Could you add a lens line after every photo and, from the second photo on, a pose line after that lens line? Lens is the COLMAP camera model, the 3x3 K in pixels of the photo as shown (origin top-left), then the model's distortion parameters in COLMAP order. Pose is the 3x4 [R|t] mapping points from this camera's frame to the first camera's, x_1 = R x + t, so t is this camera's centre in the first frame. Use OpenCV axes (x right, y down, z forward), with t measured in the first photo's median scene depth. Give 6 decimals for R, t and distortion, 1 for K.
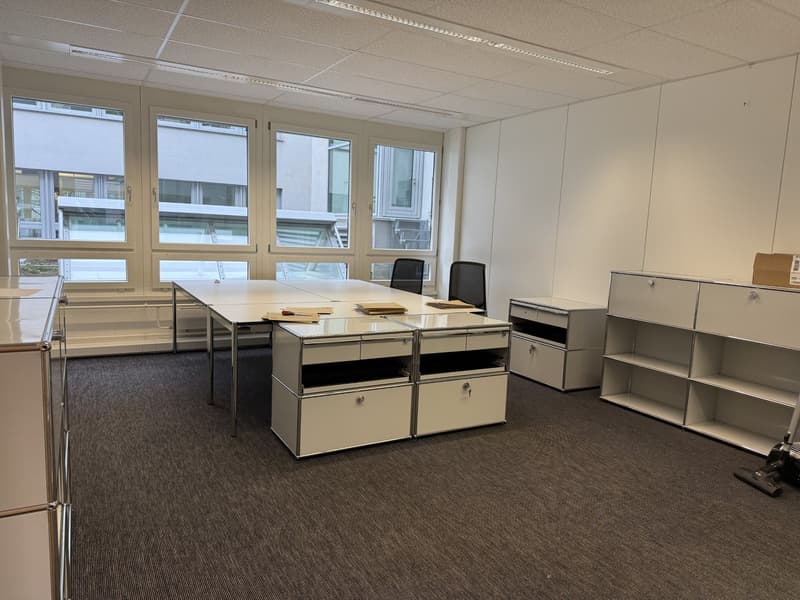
lens RADIAL K [[560.5, 0, 400.0], [0, 560.5, 300.0], [0, 0, 1]] dist [-0.002054, 0.002891]
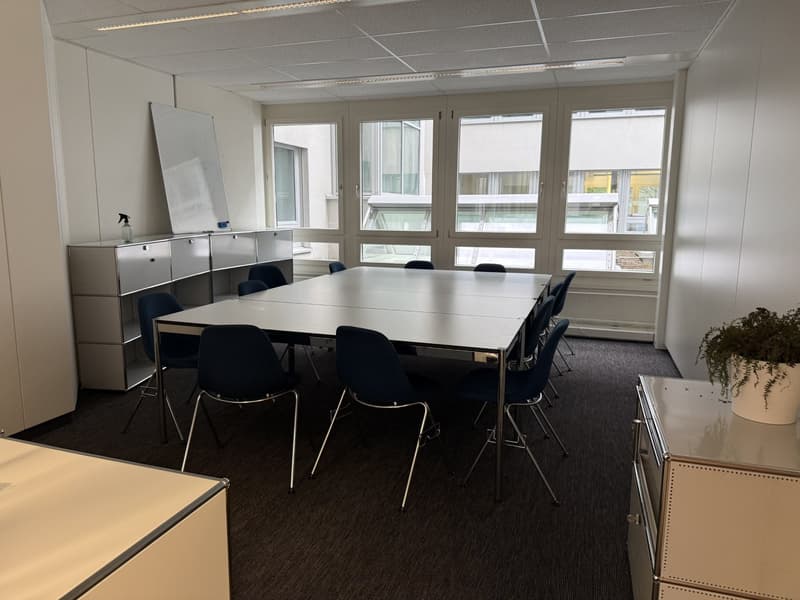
lens RADIAL K [[560.5, 0, 400.0], [0, 560.5, 300.0], [0, 0, 1]] dist [-0.002054, 0.002891]
pose [[0.670866, 0.071462, -0.738127, 0.432279], [-0.059478, 0.997325, 0.042498, -0.006754], [0.739189, 0.015392, 0.673322, 0.210399]]
